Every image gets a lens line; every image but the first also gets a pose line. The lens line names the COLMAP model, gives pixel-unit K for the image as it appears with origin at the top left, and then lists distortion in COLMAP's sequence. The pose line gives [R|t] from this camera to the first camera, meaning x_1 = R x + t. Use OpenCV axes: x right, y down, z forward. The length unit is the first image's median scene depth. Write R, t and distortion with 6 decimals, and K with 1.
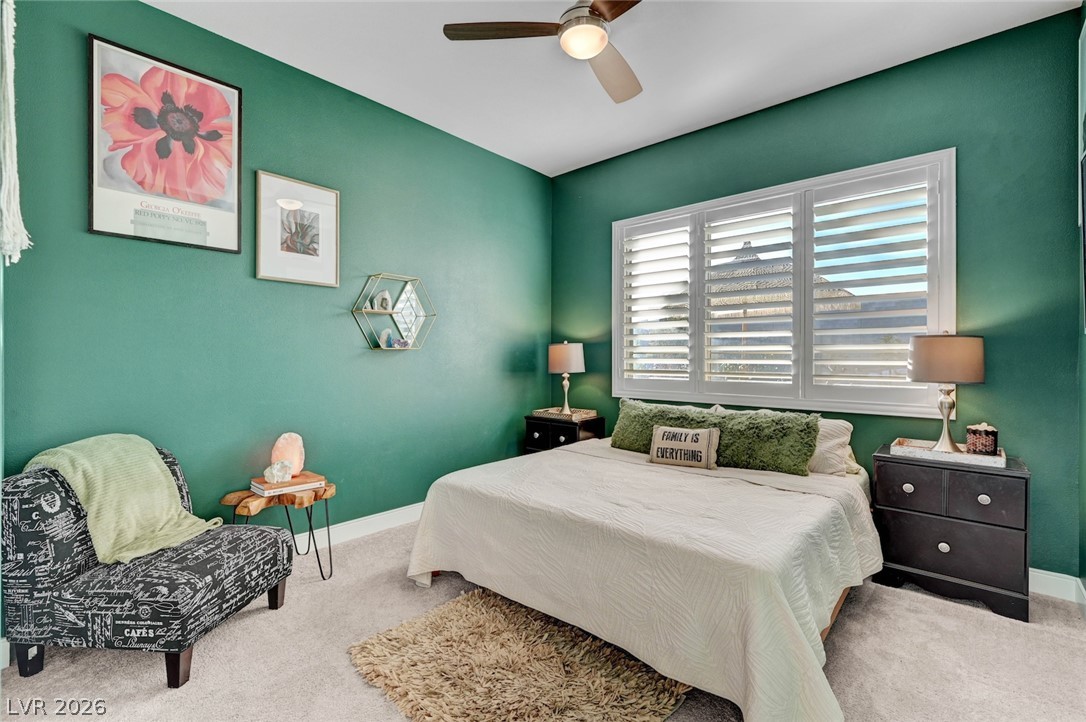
lens RADIAL K [[492.1, 0, 540.2], [0, 492.1, 358.6], [0, 0, 1]] dist [0.001804, -0.000076]
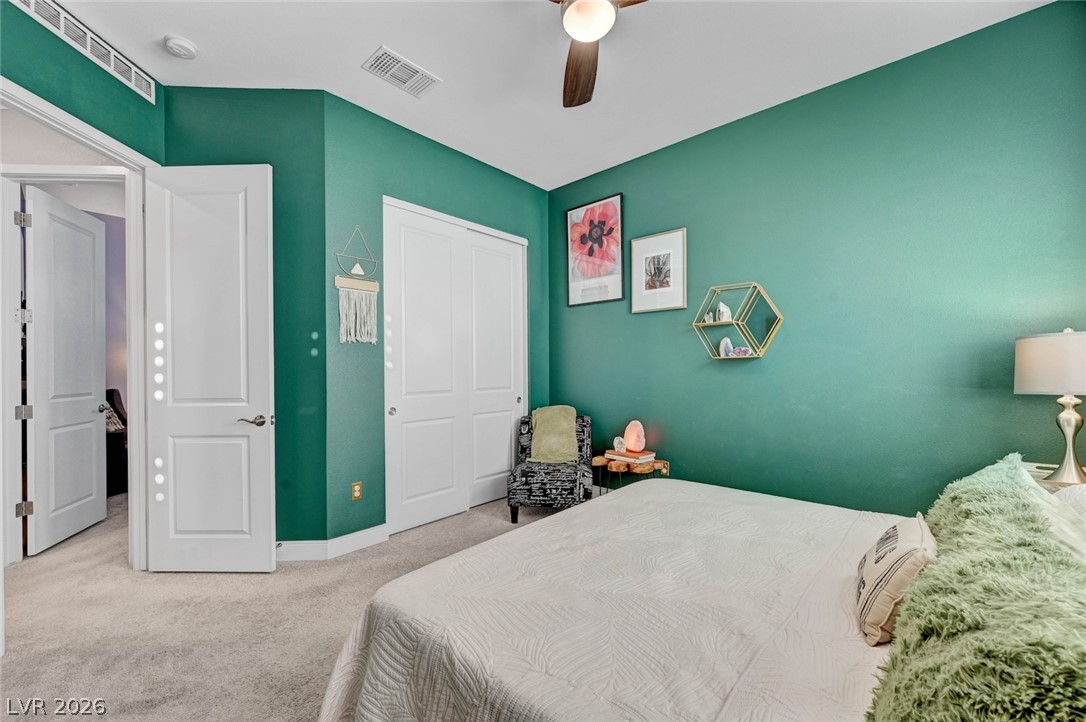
lens RADIAL K [[426.5, 0, 539.8], [0, 426.5, 367.7], [0, 0, 1]] dist [0.000184, 0.000109]
pose [[-0.010467, -0.000905, -0.999945, 0.729330], [0.006026, 0.999981, -0.000968, 0.000075], [0.999927, -0.006036, -0.010462, 0.757726]]
